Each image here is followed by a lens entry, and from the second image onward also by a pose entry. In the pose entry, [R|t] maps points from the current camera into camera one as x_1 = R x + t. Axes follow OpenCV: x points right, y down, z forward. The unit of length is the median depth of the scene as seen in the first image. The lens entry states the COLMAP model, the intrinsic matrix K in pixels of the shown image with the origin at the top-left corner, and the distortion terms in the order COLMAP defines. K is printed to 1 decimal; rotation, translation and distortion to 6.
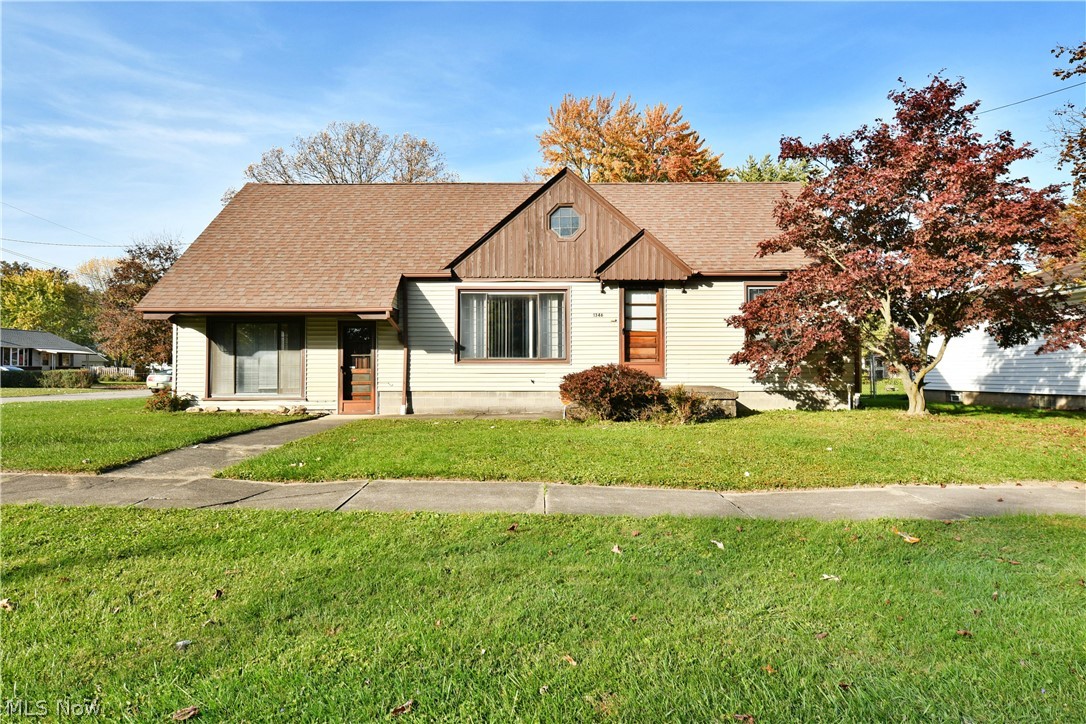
lens RADIAL K [[677.6, 0, 545.5], [0, 677.6, 367.4], [0, 0, 1]] dist [-0.013489, -0.005430]
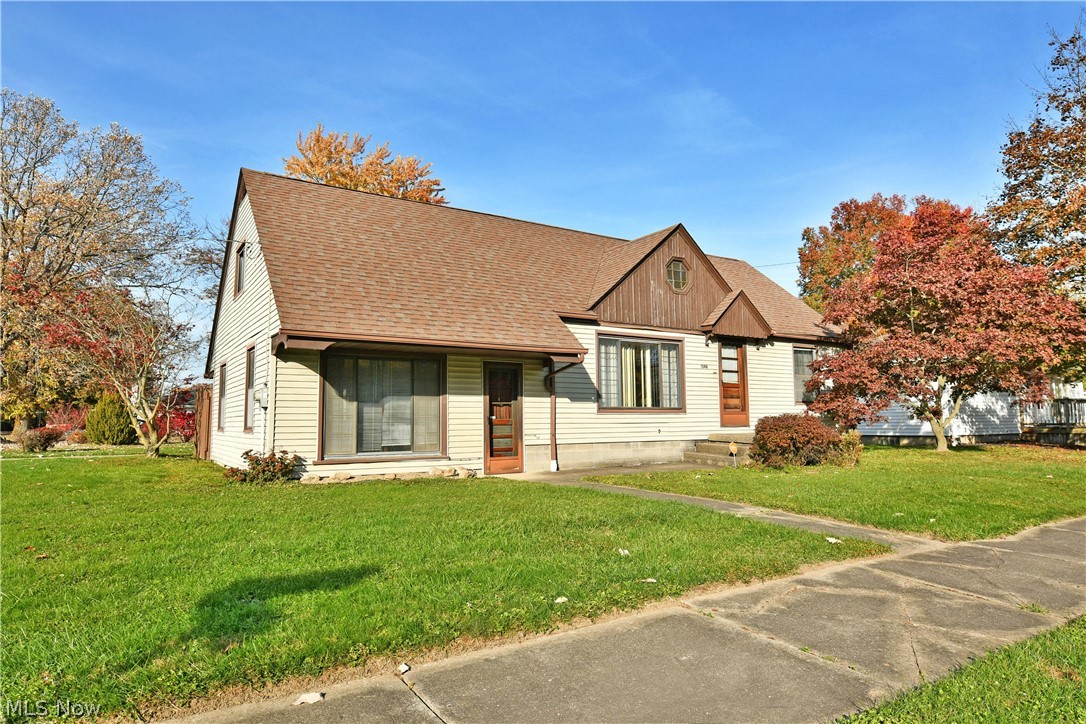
lens RADIAL K [[677.6, 0, 584.5], [0, 677.6, 365.9], [0, 0, 1]] dist [-0.013489, -0.005430]
pose [[0.823235, 0.040036, 0.566287, -0.670457], [0.005454, 0.996906, -0.078410, 0.002577], [-0.567675, 0.067638, 0.820470, 0.248145]]
